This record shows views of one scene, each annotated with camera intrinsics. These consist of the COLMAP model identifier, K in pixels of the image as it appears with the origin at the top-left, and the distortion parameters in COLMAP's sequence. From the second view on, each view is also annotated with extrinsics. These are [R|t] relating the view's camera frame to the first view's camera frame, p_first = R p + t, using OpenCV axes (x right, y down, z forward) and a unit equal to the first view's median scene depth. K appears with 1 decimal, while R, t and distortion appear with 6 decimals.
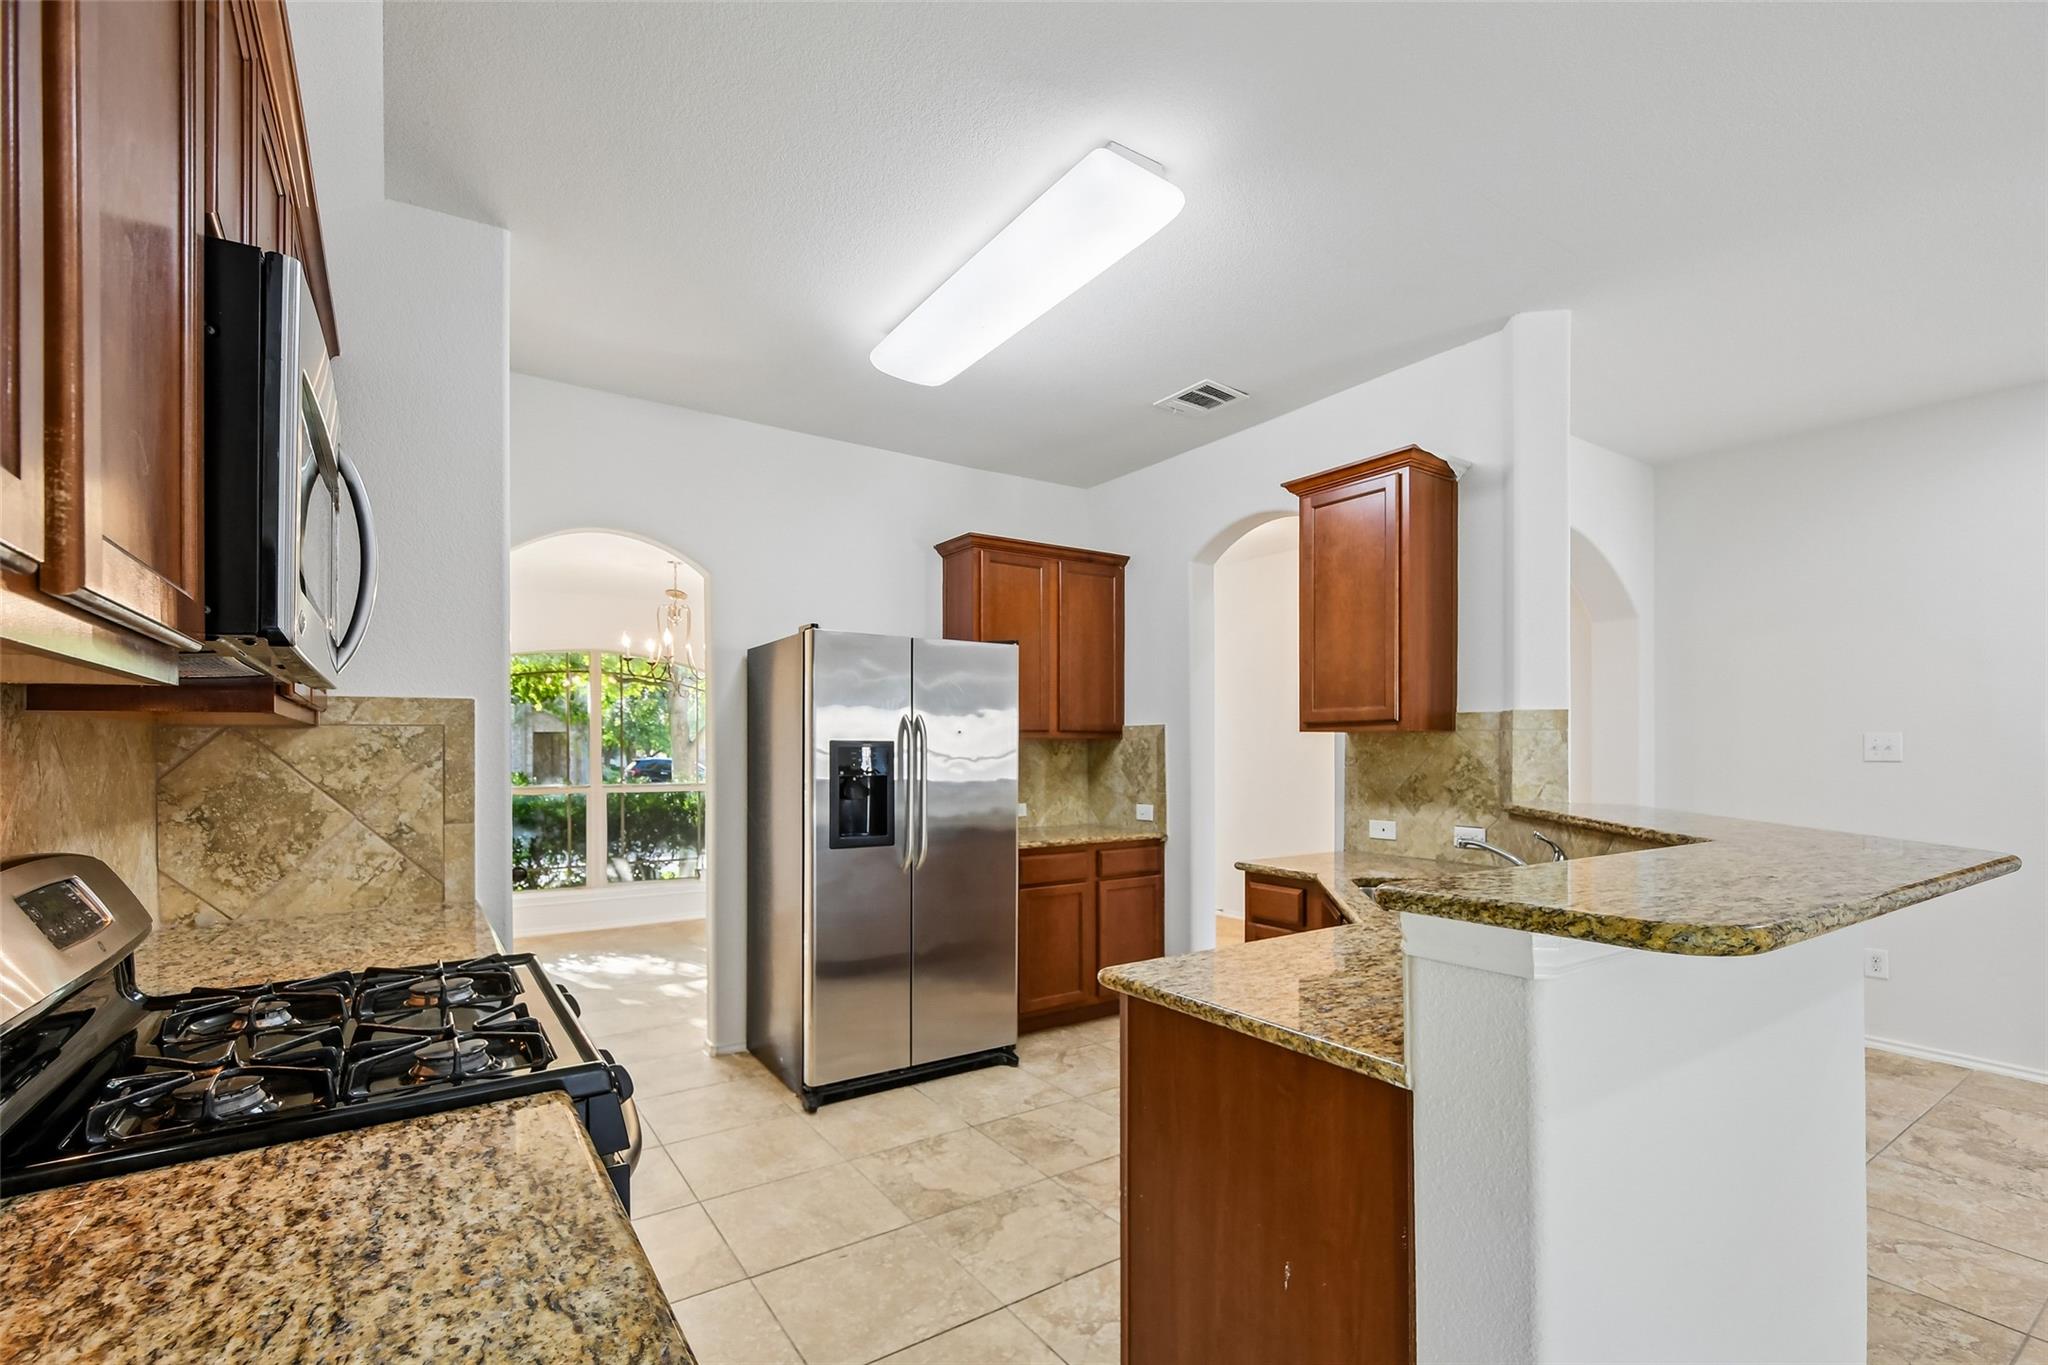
lens RADIAL K [[910.9, 0, 1031.1], [0, 910.9, 747.1], [0, 0, 1]] dist [0.002034, 0.000160]
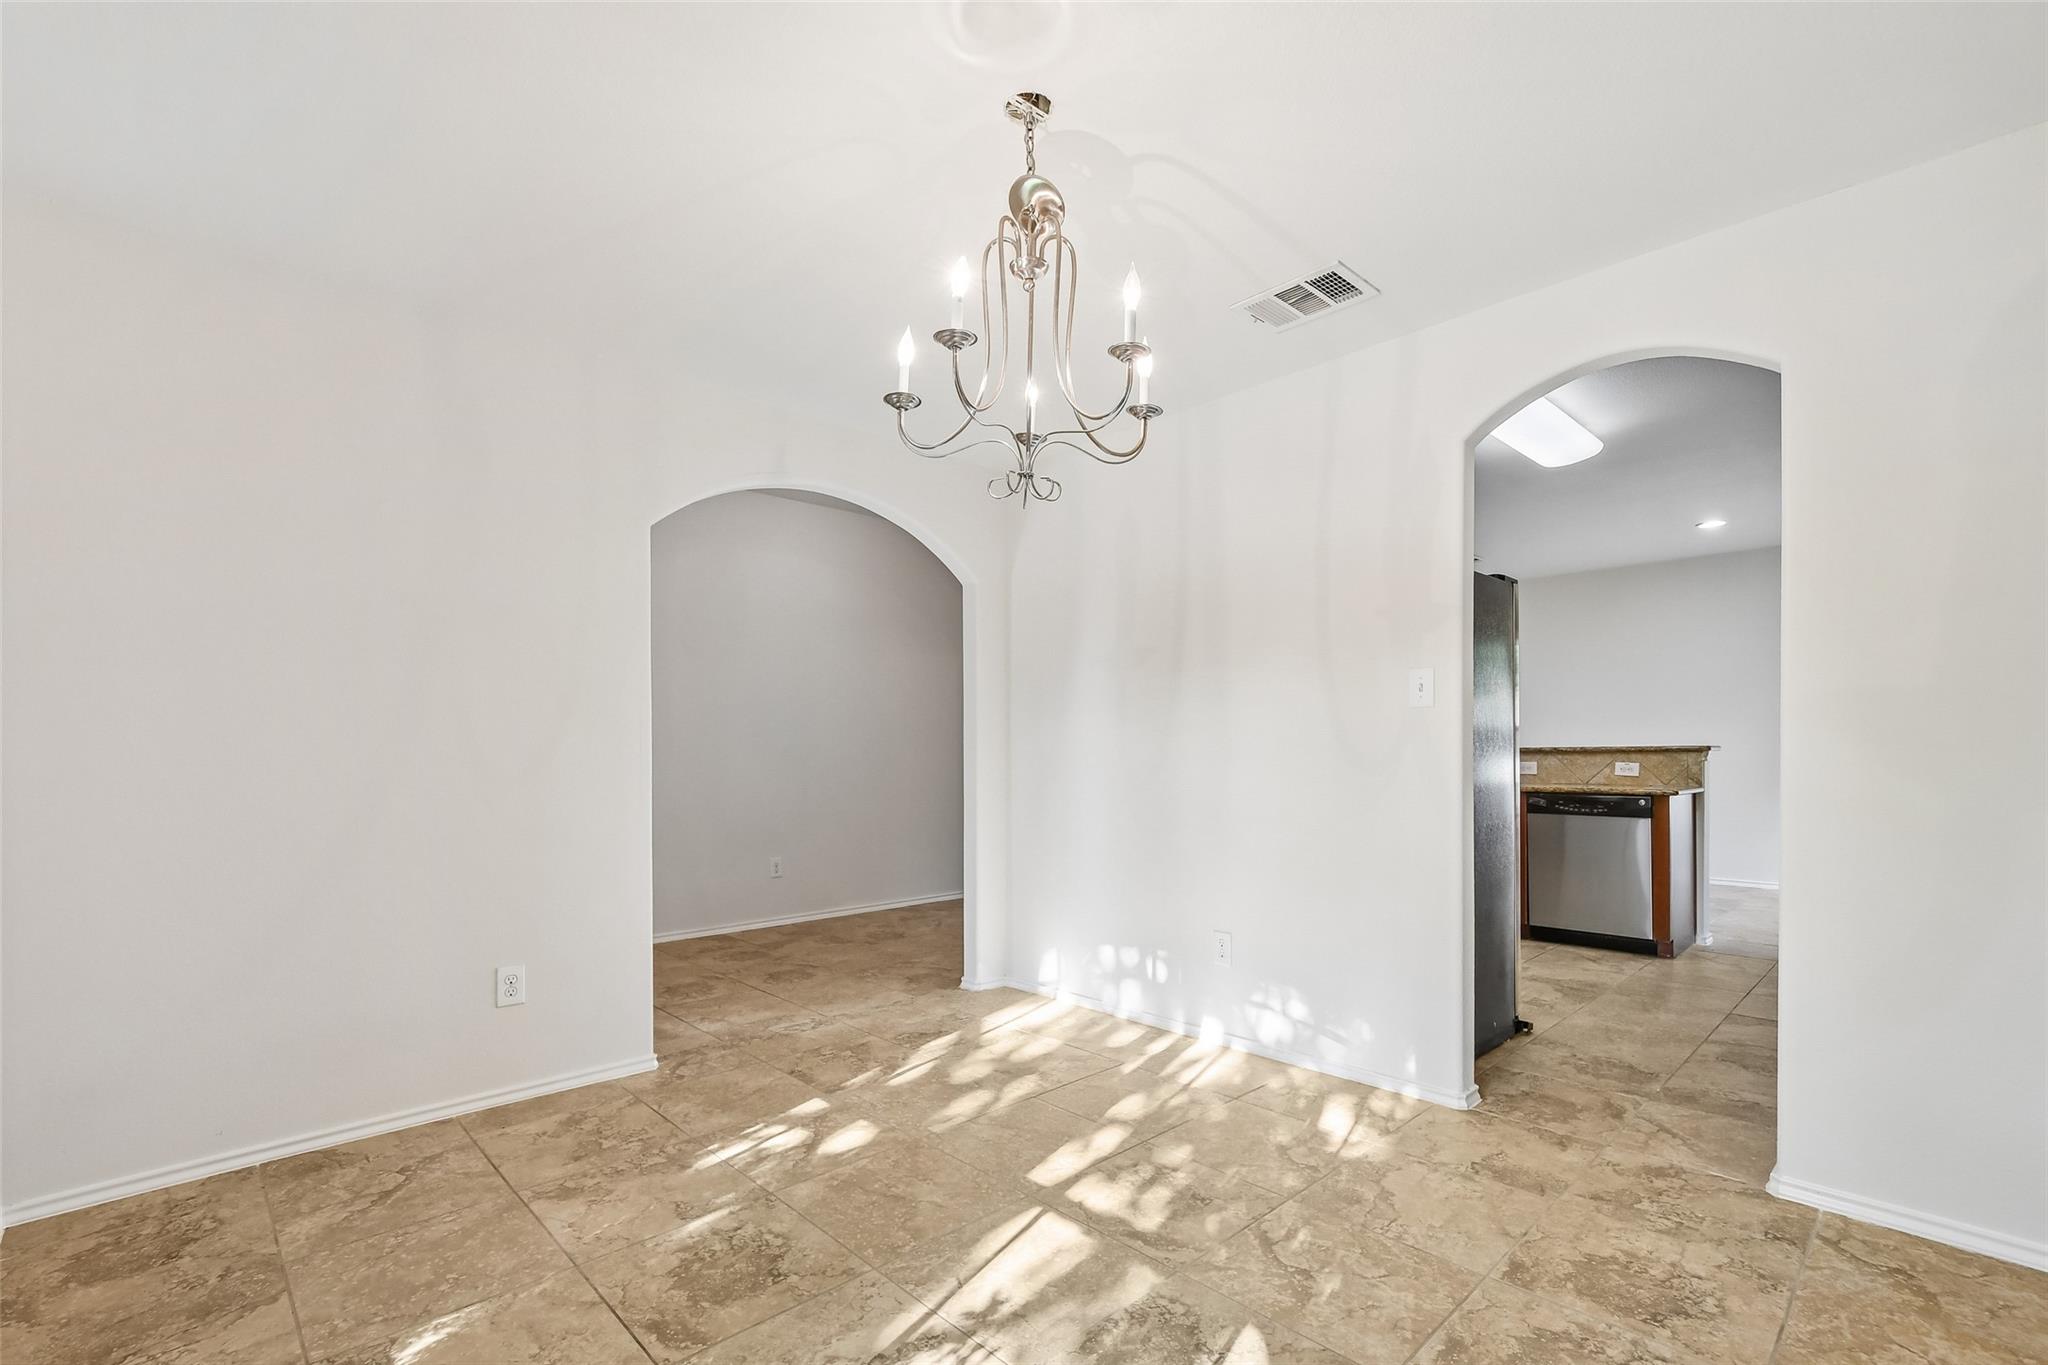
lens RADIAL K [[907.4, 0, 1027.5], [0, 907.4, 750.9], [0, 0, 1]] dist [0.002651, -0.000377]
pose [[-0.159034, -0.001428, 0.987272, -1.176990], [0.002325, 0.999996, 0.001820, 0.053982], [-0.987270, 0.002585, -0.159030, 1.696454]]
